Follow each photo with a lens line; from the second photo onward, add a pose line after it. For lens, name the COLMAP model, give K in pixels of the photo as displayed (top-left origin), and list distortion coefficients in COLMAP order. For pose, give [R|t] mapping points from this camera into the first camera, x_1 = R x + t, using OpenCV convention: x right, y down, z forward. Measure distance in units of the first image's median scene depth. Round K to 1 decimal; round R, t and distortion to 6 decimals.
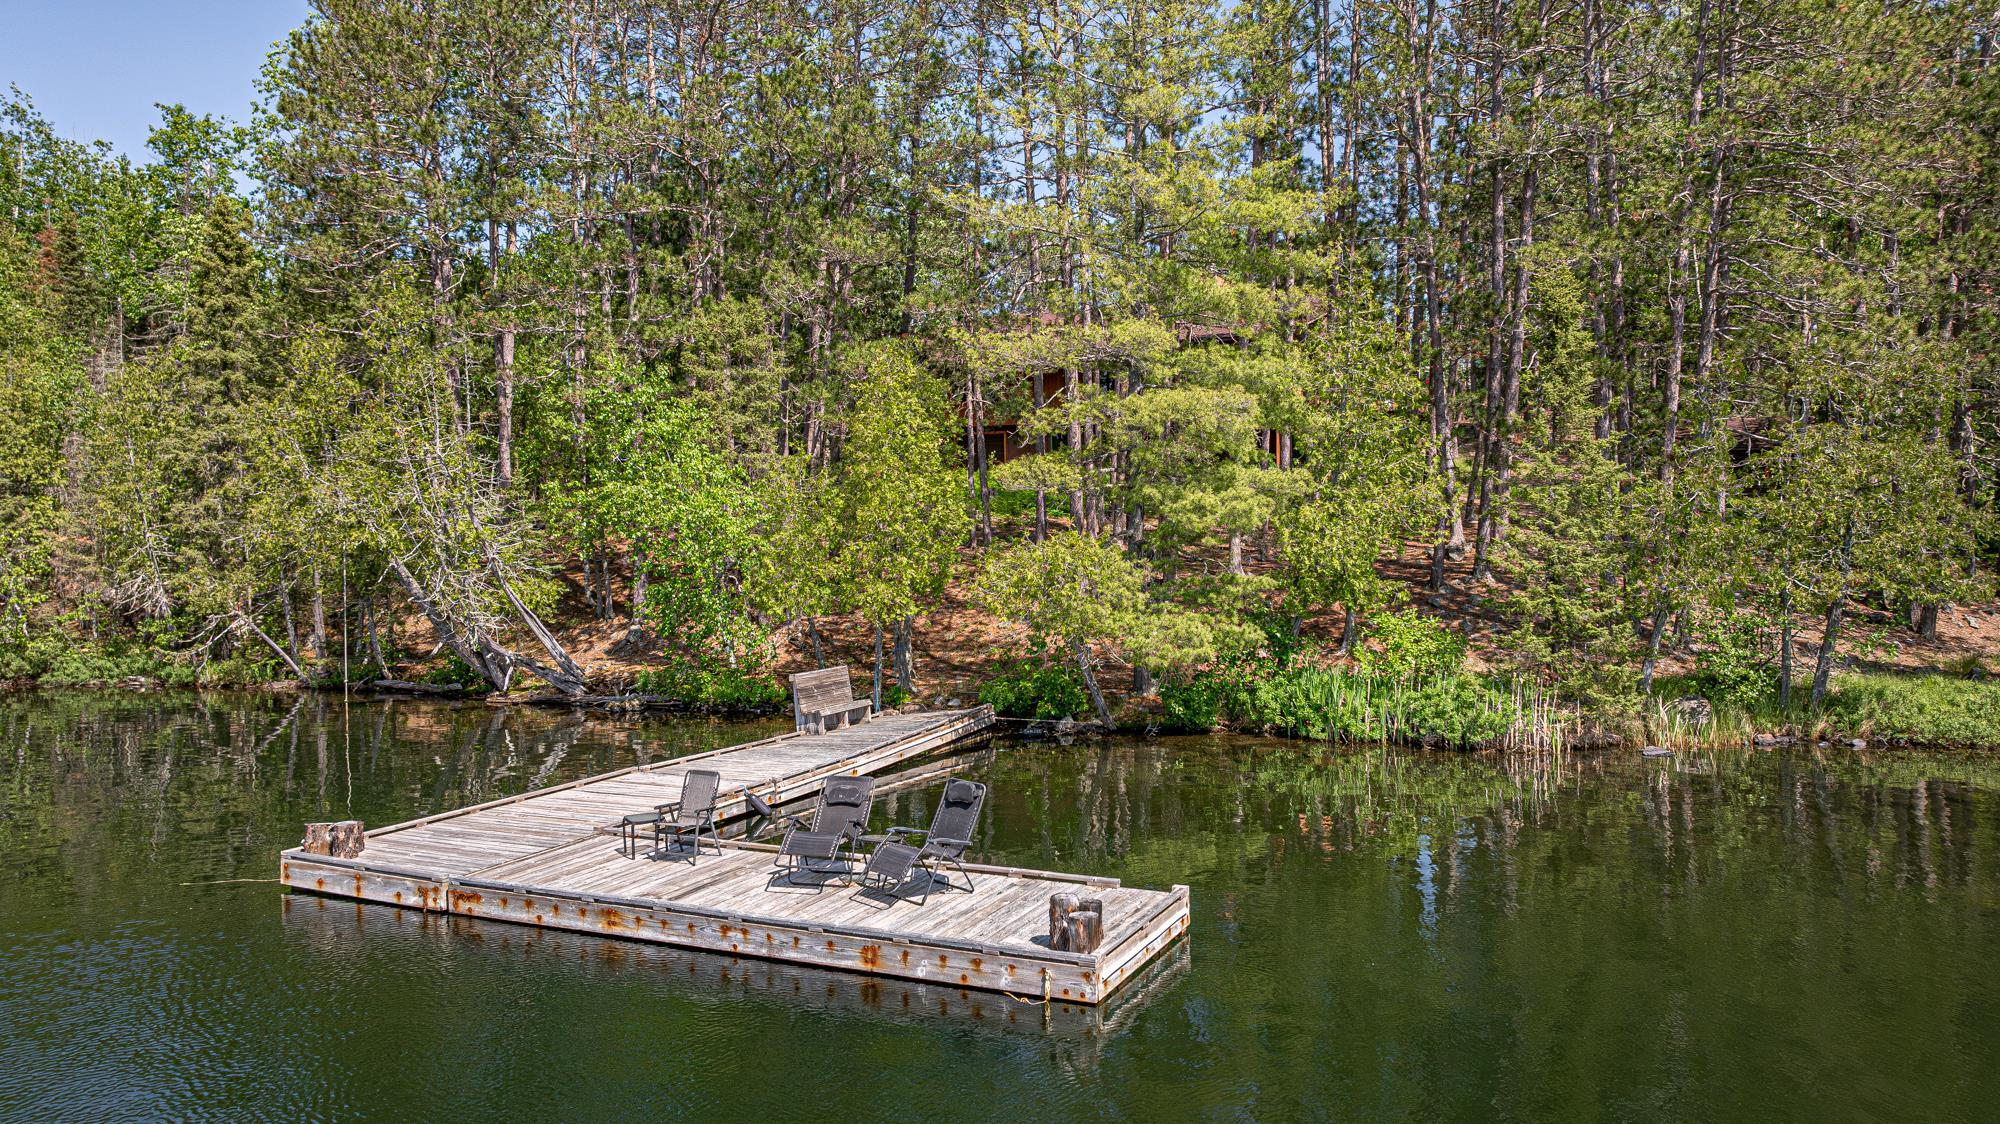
lens RADIAL K [[1485.7, 0, 1000.0], [0, 1485.7, 562.0], [0, 0, 1]] dist [-0.012401, 0.042455]
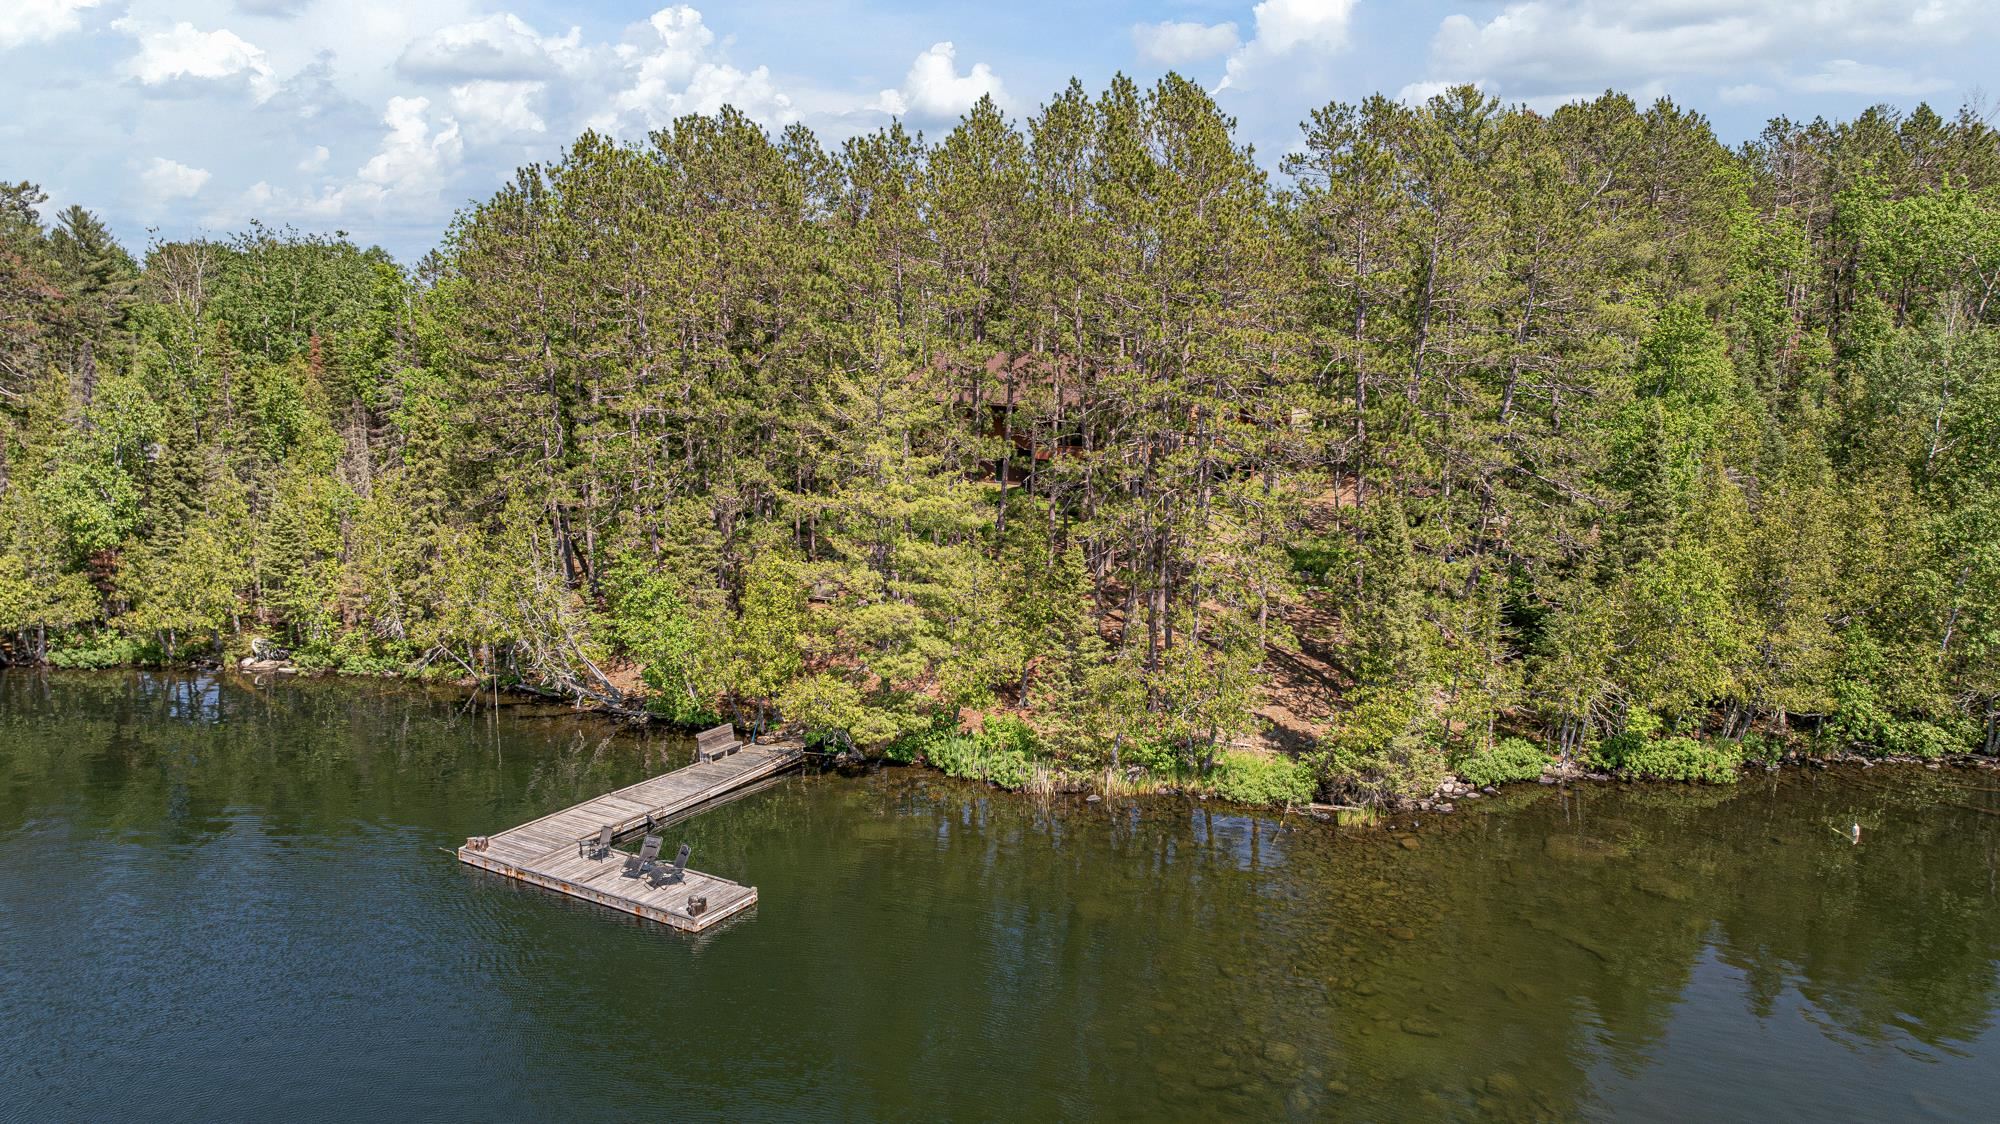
lens RADIAL K [[1485.7, 0, 1000.0], [0, 1485.7, 562.0], [0, 0, 1]] dist [-0.012401, 0.042455]
pose [[0.993005, 0.028591, -0.114562, 0.512879], [-0.012186, 0.989875, 0.141415, -0.463541], [0.117445, -0.139030, 0.983299, -0.954773]]
